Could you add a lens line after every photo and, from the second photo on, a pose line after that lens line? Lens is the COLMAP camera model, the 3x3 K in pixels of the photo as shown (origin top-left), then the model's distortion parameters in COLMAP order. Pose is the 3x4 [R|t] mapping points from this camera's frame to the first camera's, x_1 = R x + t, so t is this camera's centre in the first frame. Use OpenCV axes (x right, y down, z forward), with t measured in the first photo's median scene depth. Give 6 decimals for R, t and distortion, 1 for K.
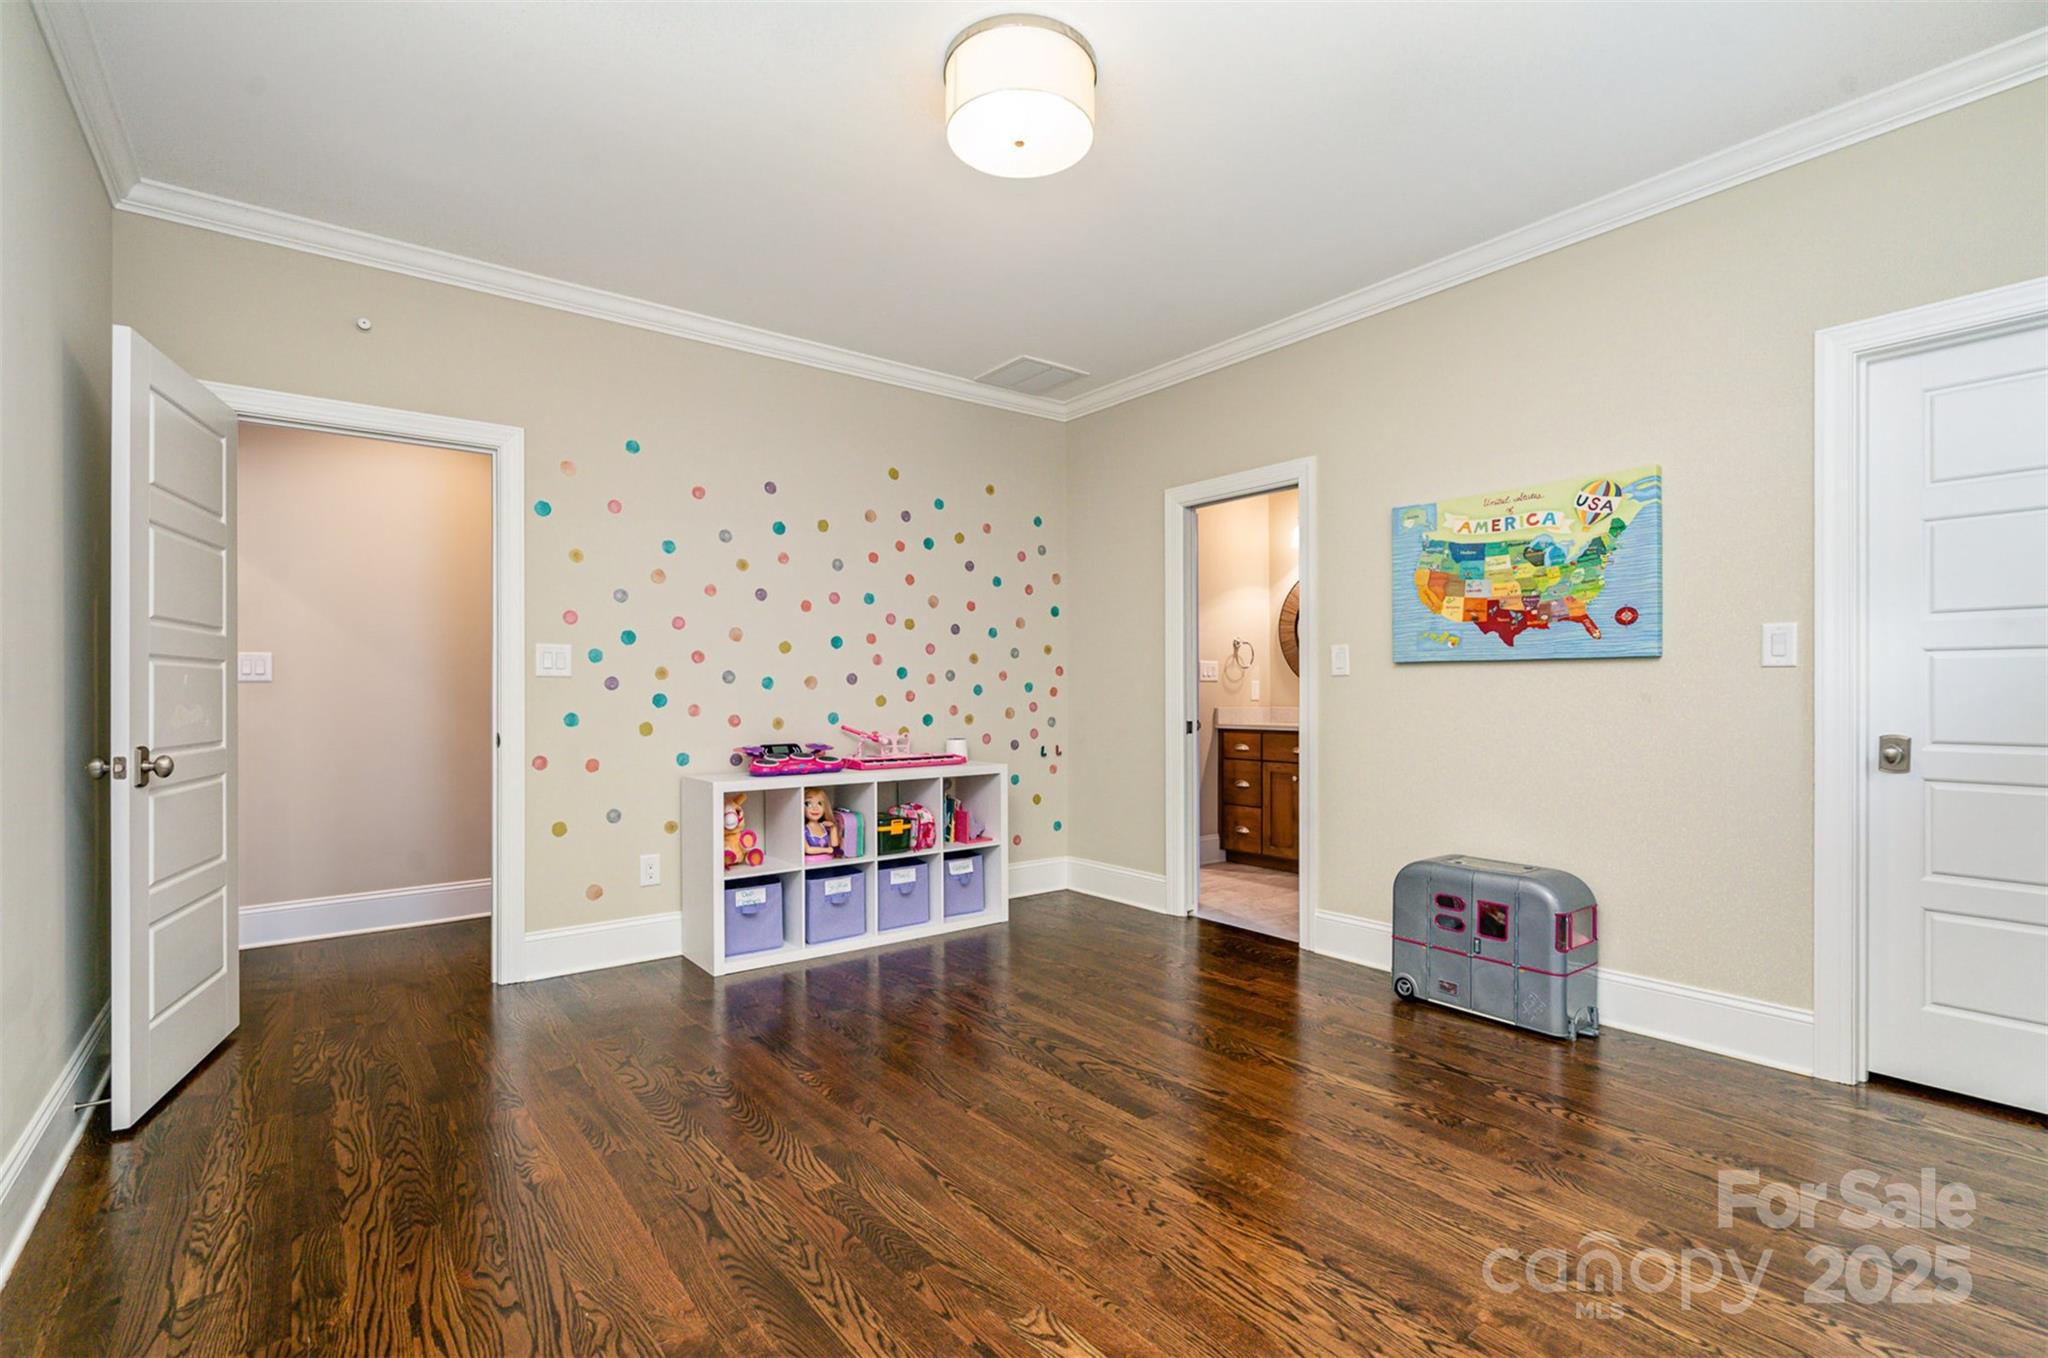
lens RADIAL K [[926.2, 0, 1026.6], [0, 926.2, 685.7], [0, 0, 1]] dist [-0.002109, -0.000158]
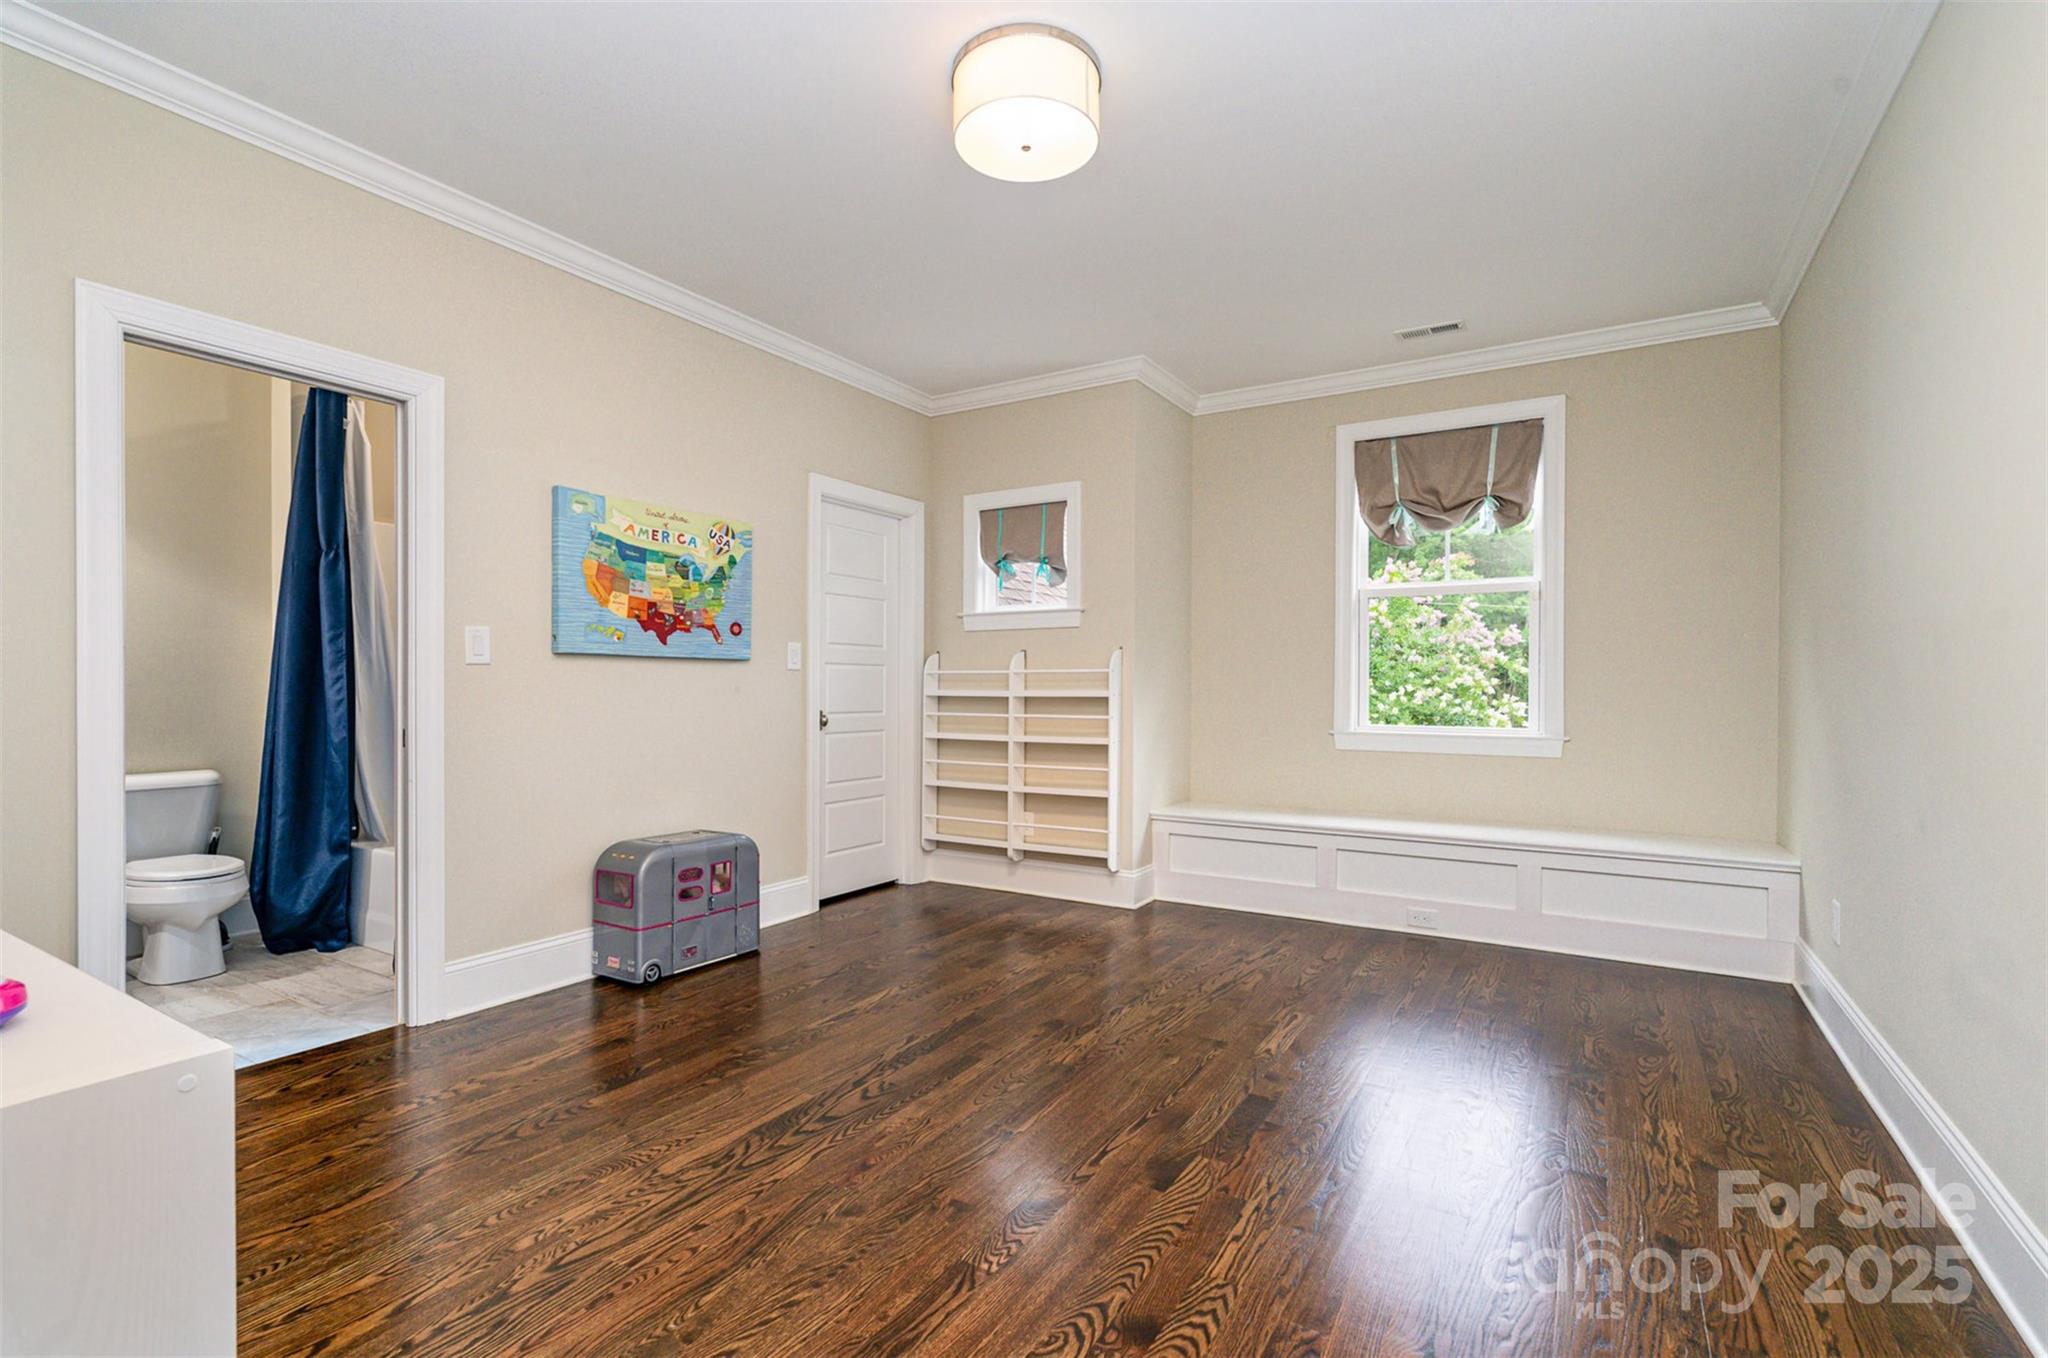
lens RADIAL K [[926.2, 0, 1026.6], [0, 926.2, 685.7], [0, 0, 1]] dist [-0.002109, -0.000158]
pose [[-0.345029, 0.003270, 0.938586, -0.705003], [-0.007637, 0.999951, -0.006291, 0.011422], [-0.938561, -0.009339, -0.344987, 0.983647]]
